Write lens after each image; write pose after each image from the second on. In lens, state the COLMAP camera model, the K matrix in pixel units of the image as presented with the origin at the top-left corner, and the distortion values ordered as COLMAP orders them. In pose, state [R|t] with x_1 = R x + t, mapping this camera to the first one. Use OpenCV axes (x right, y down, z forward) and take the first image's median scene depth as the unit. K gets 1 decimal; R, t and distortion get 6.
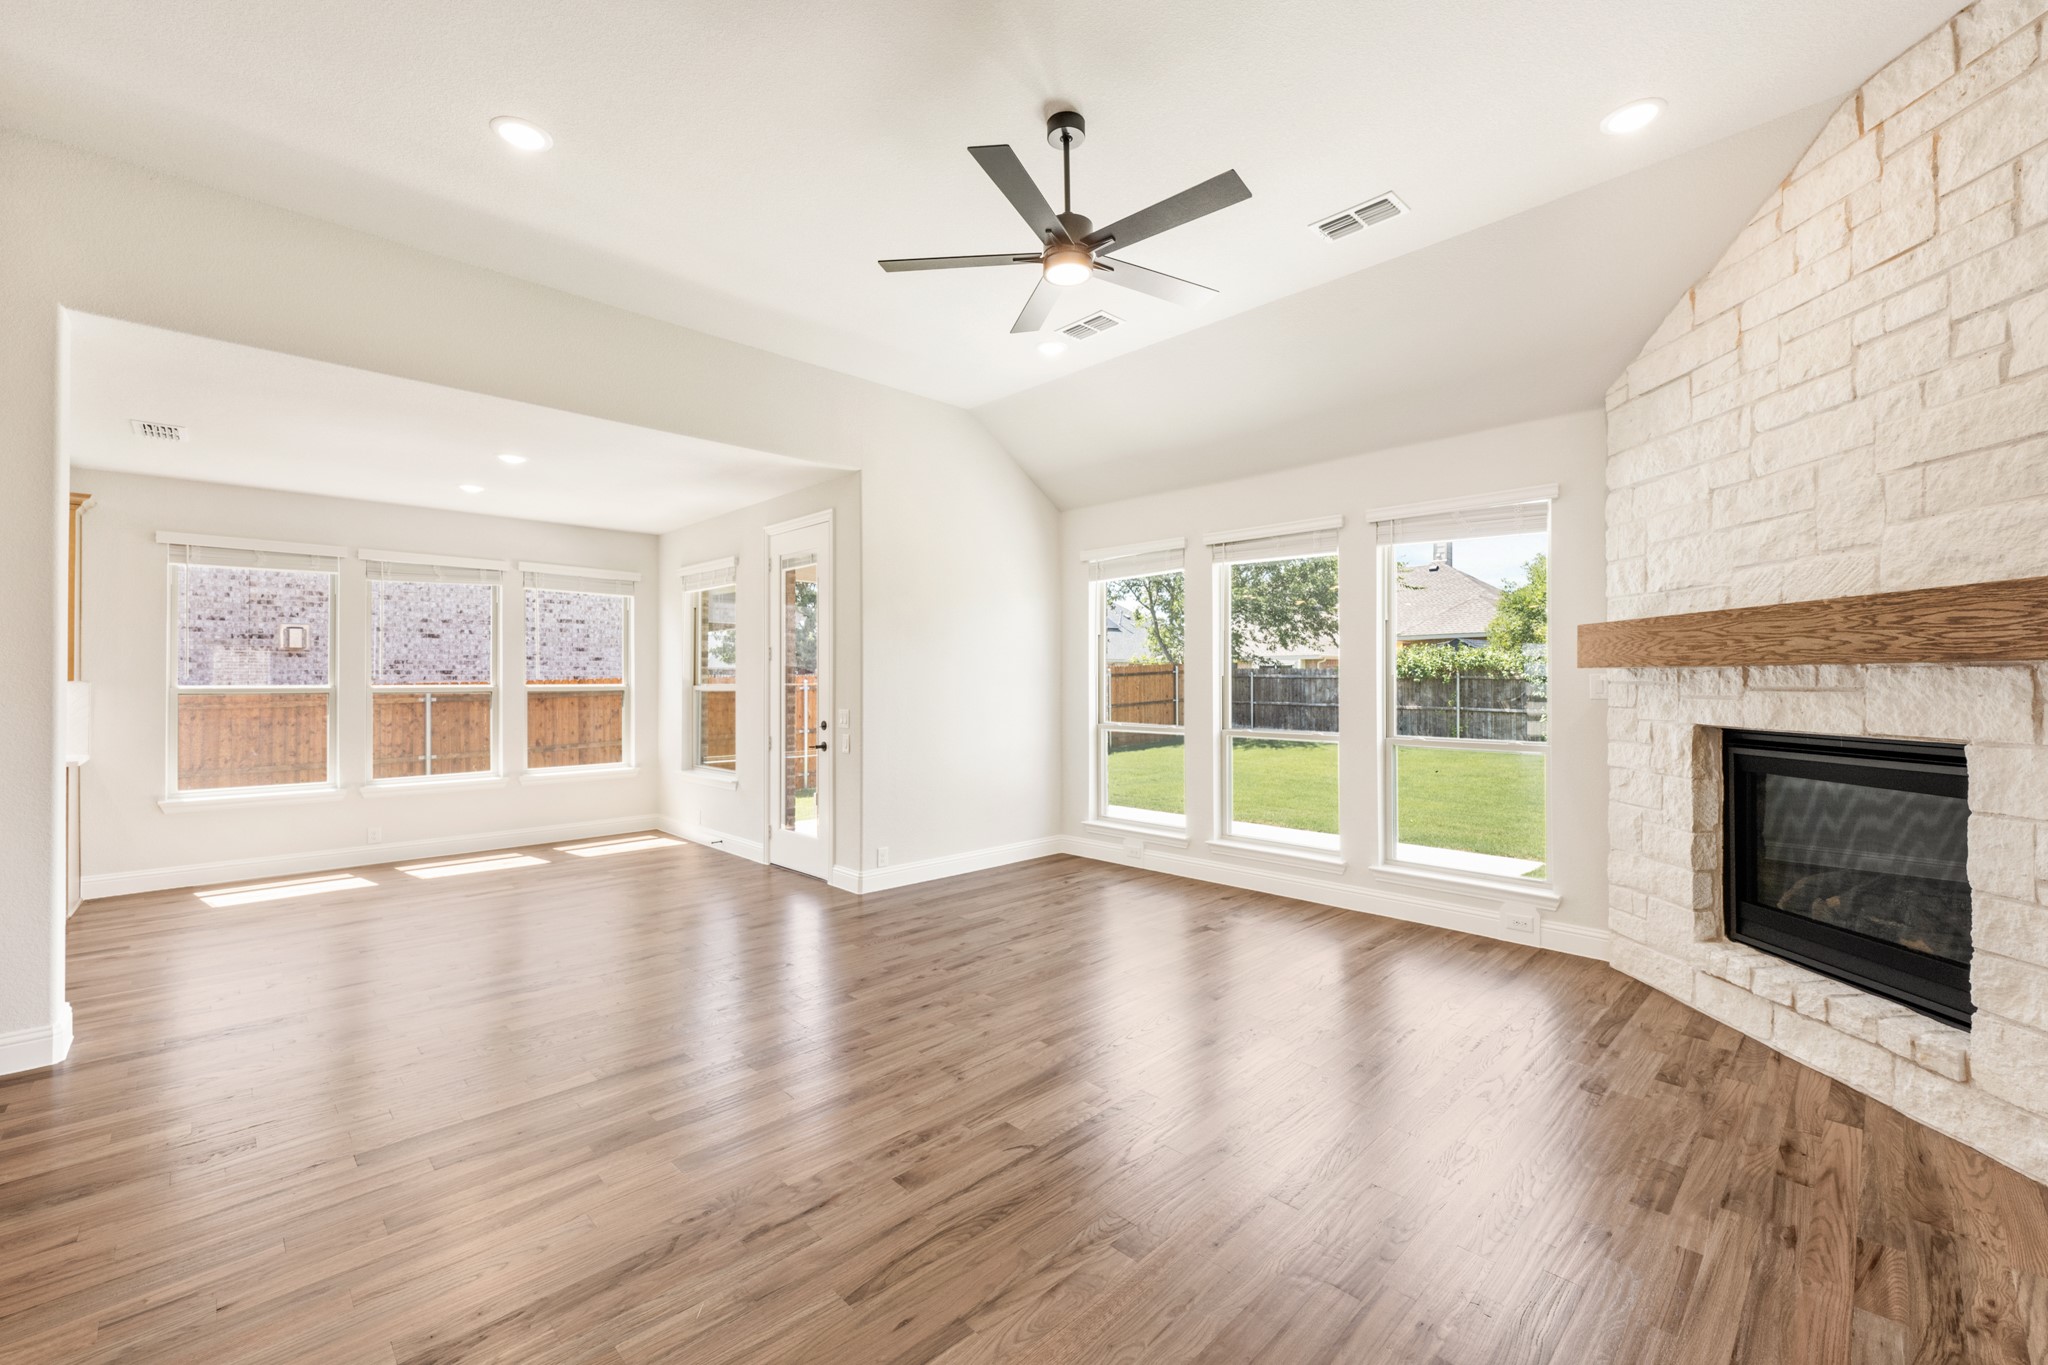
lens RADIAL K [[840.7, 0, 1056.5], [0, 840.7, 675.2], [0, 0, 1]] dist [0.002416, 0.000258]
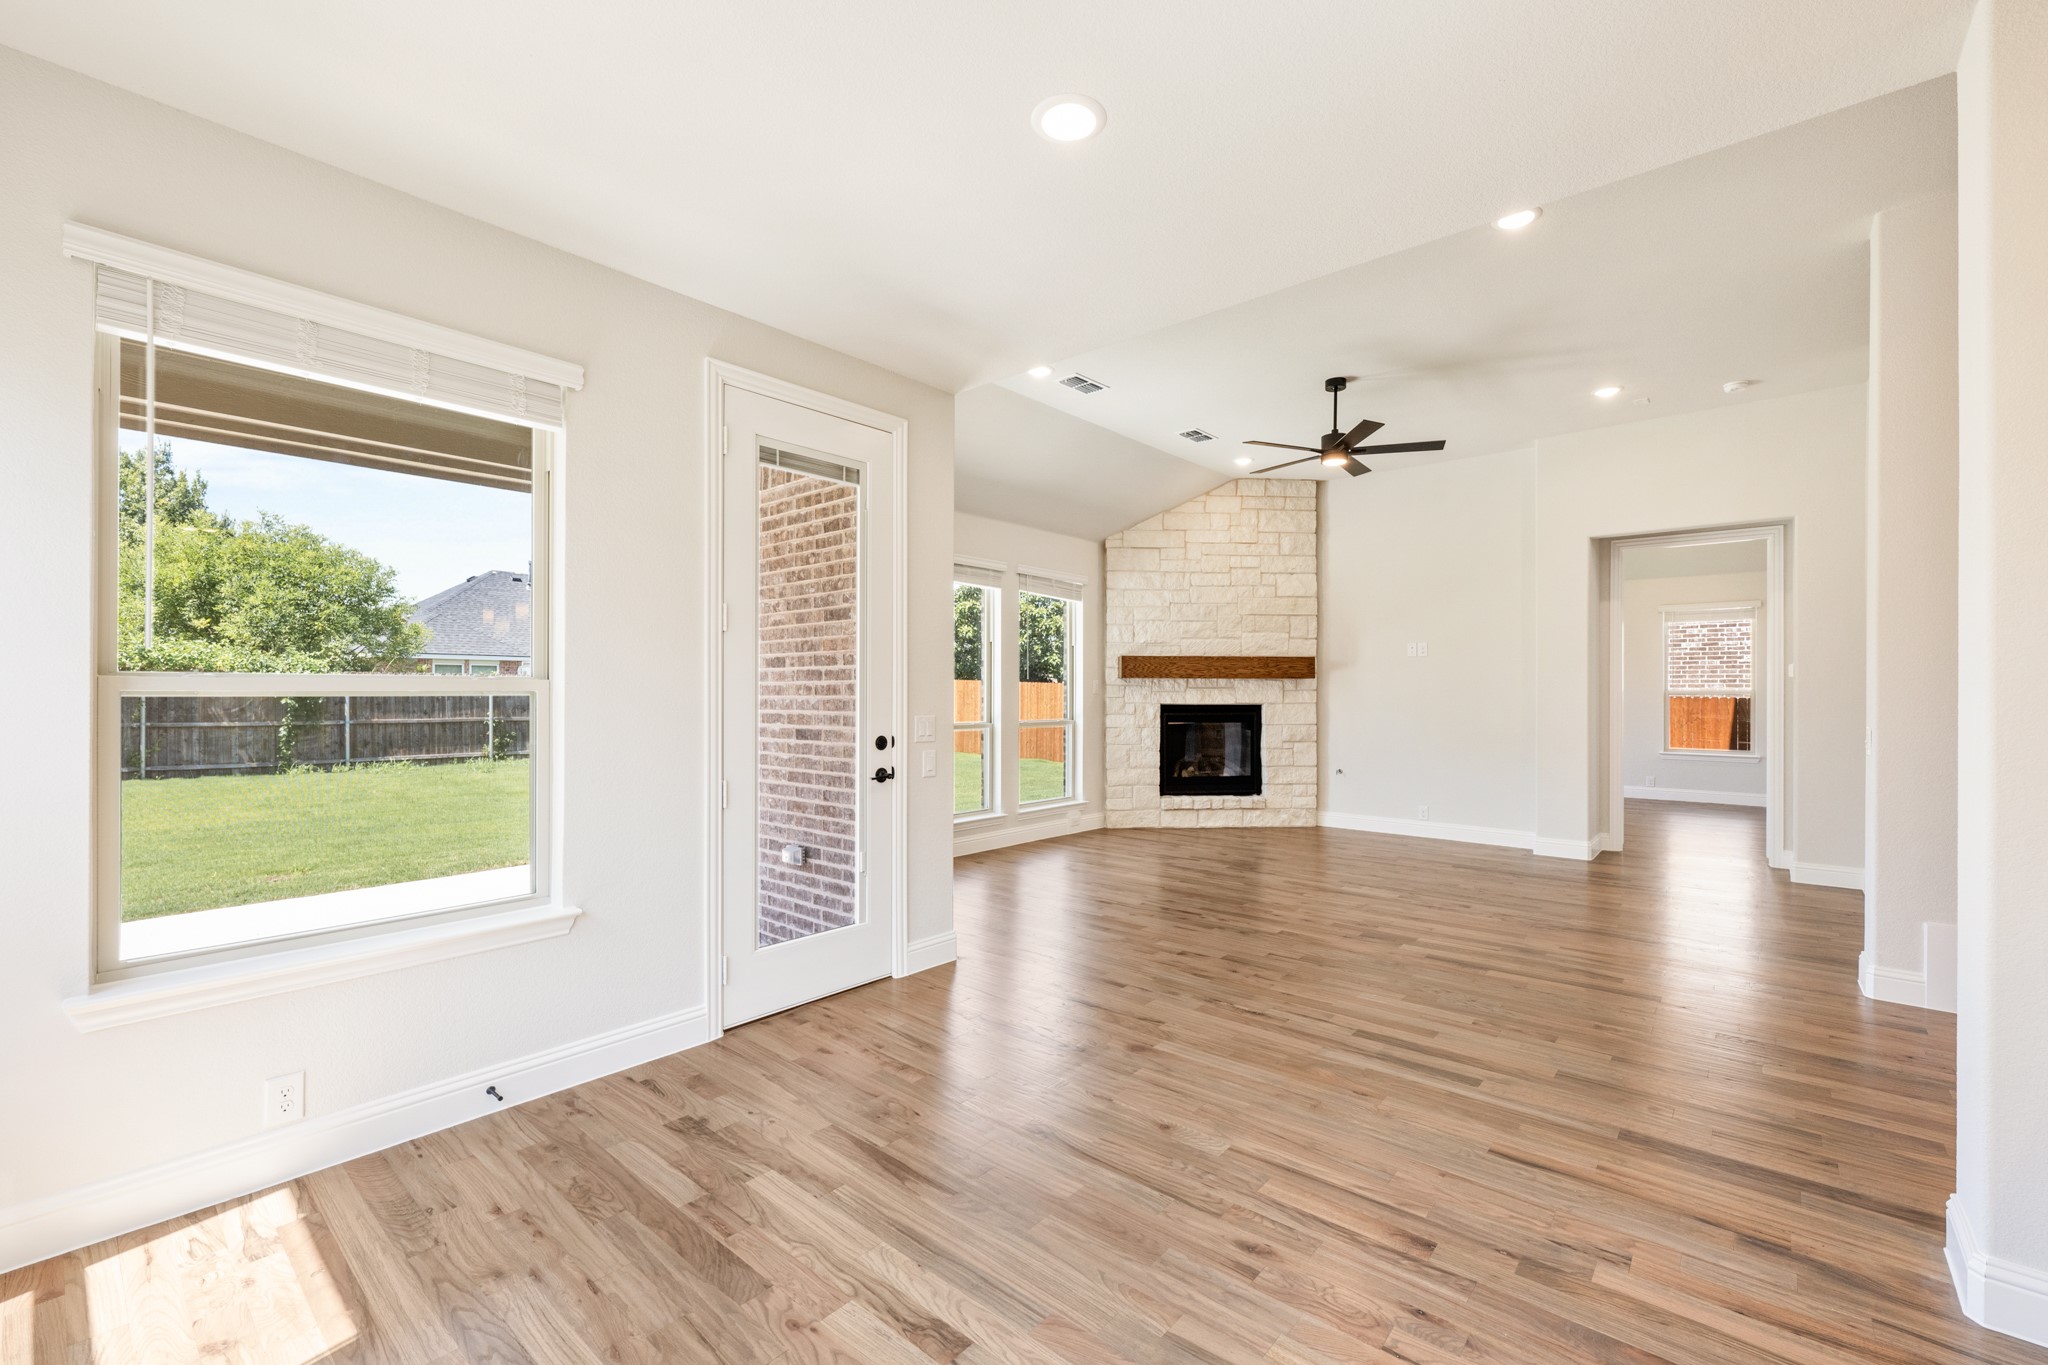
lens RADIAL K [[856.9, 0, 1046.1], [0, 856.9, 692.0], [0, 0, 1]] dist [0.000357, -0.000144]
pose [[-0.079502, 0.000465, 0.996835, -0.947751], [-0.008344, 0.999965, -0.001132, 0.020096], [-0.996800, -0.008408, -0.079495, 0.926705]]
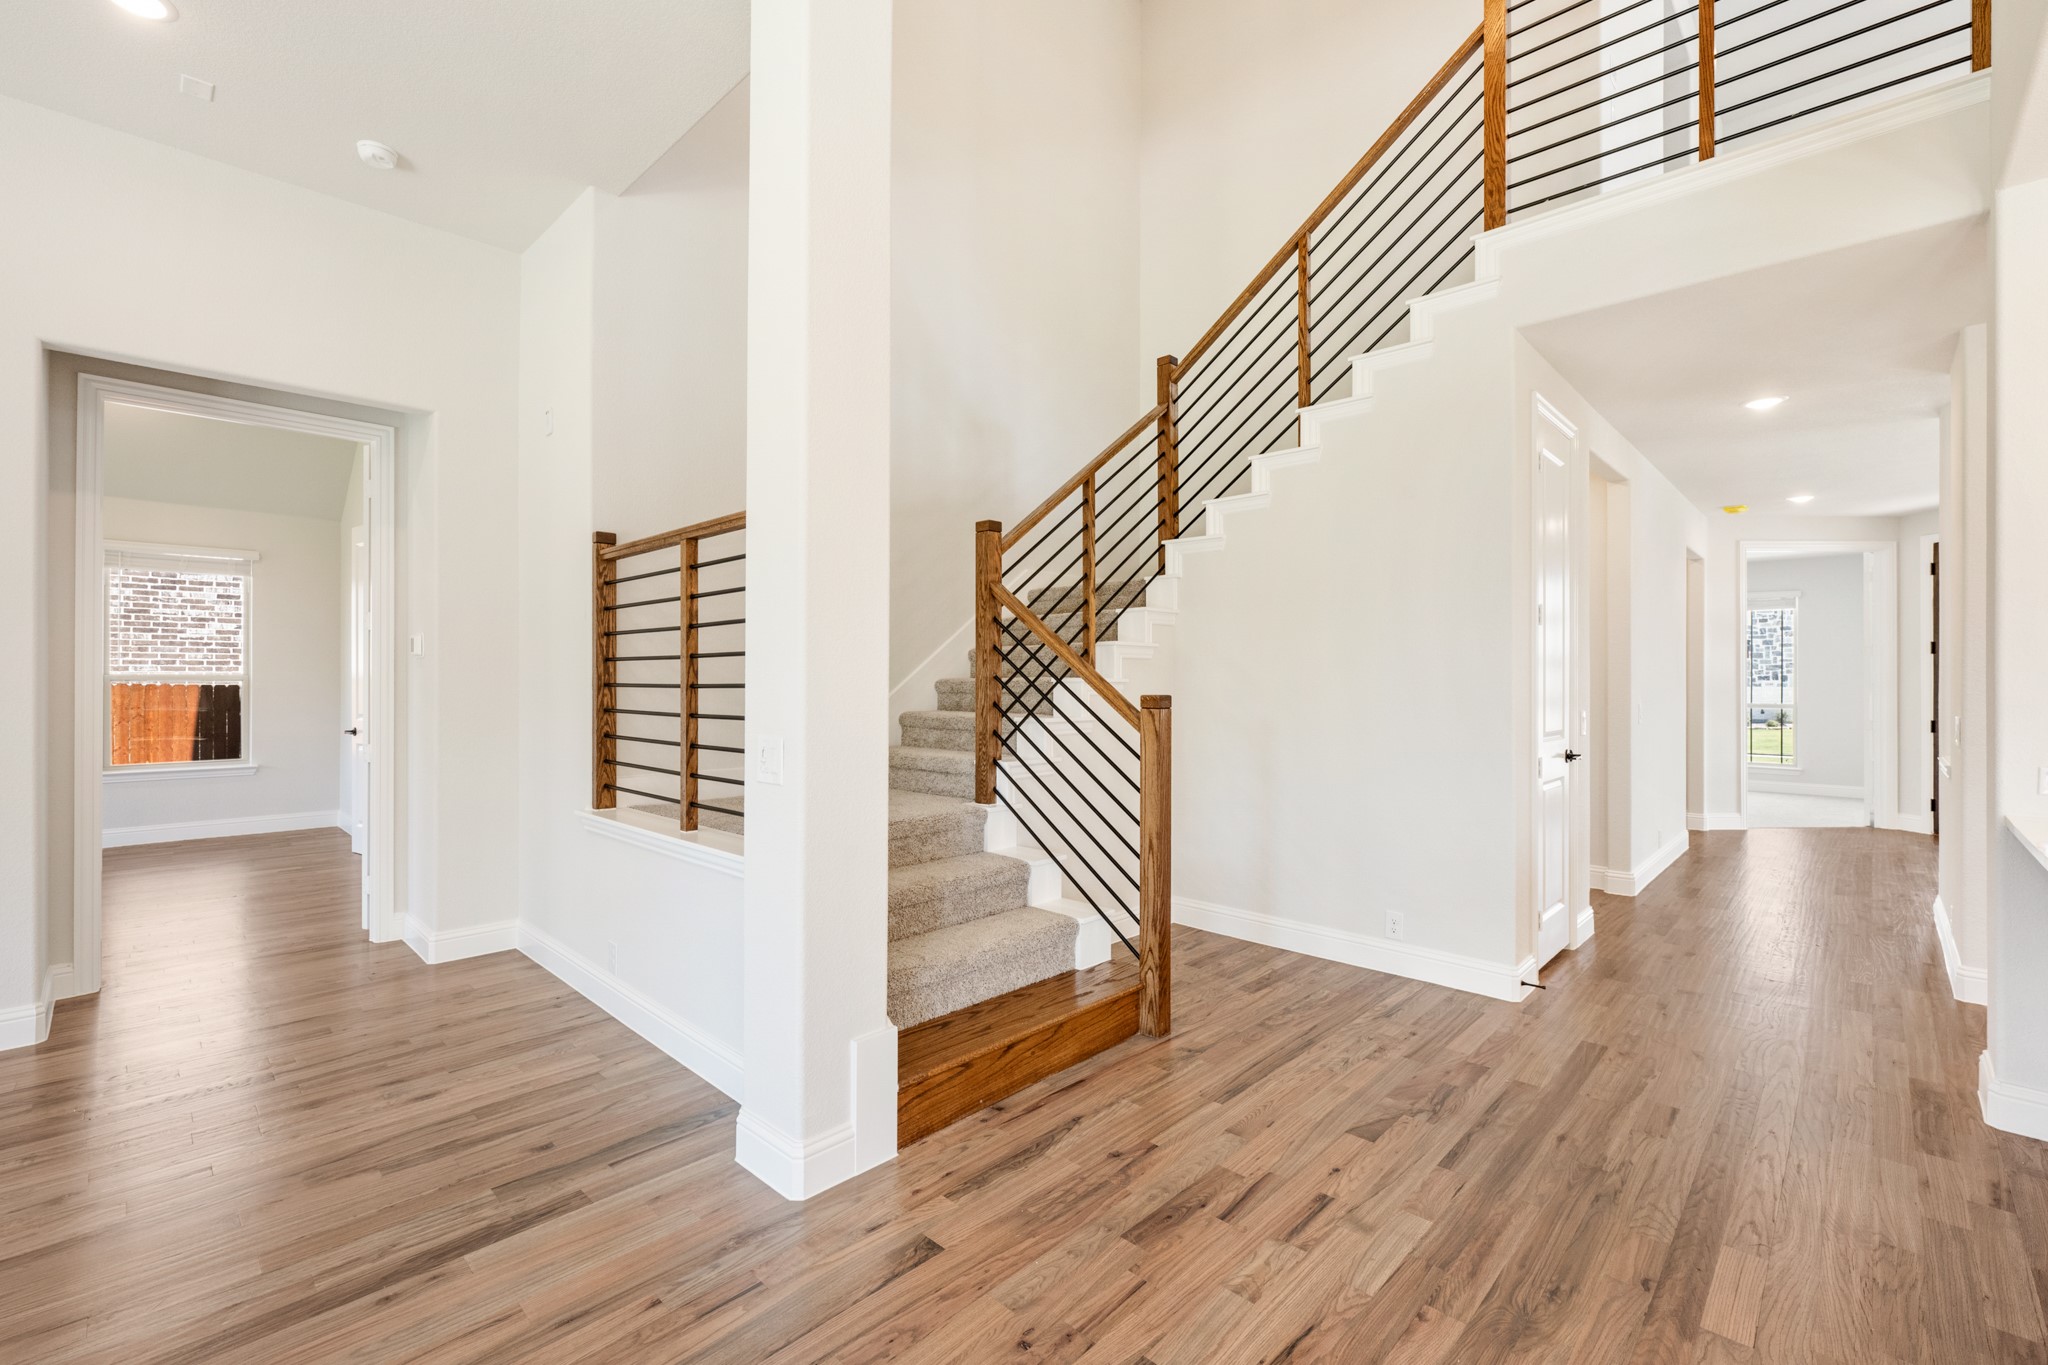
lens RADIAL K [[875.0, 0, 1018.1], [0, 875.0, 675.7], [0, 0, 1]] dist [-0.001778, -0.000389]
pose [[-0.999989, -0.001134, -0.004585, -0.455800], [-0.001081, 0.999933, -0.011551, 0.018039], [0.004597, -0.011546, -0.999923, 0.645345]]
